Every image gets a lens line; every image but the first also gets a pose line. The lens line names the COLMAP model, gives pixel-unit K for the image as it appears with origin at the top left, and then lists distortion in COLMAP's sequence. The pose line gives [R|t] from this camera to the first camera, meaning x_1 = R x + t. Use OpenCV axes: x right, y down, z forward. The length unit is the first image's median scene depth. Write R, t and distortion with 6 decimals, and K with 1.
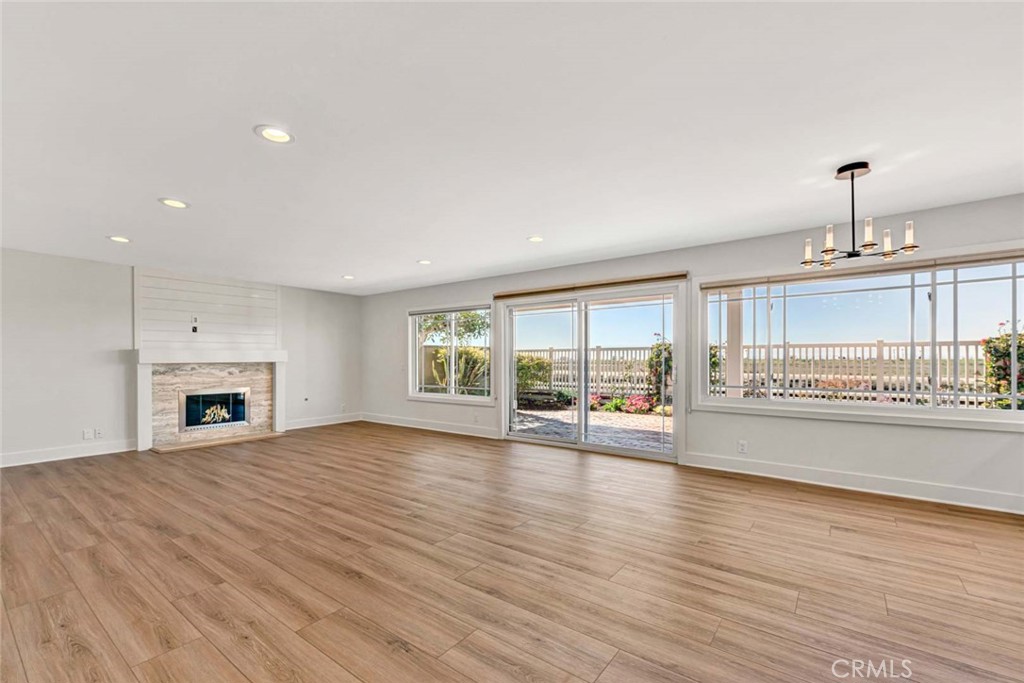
lens RADIAL K [[424.5, 0, 508.5], [0, 424.5, 367.5], [0, 0, 1]] dist [0.001029, 0.000172]
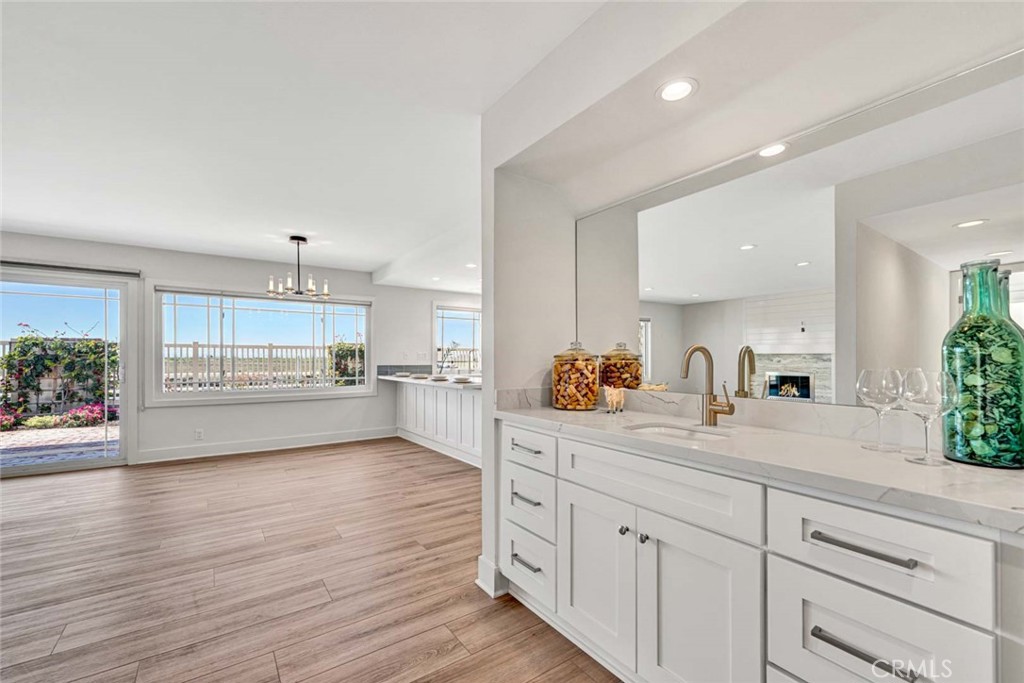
lens RADIAL K [[421.4, 0, 508.2], [0, 421.4, 348.1], [0, 0, 1]] dist [0.014498, 0.000083]
pose [[0.281706, 0.026271, 0.959141, -0.192327], [0.014810, 0.999387, -0.031723, 0.001417], [-0.959386, 0.023142, 0.281145, -0.077023]]
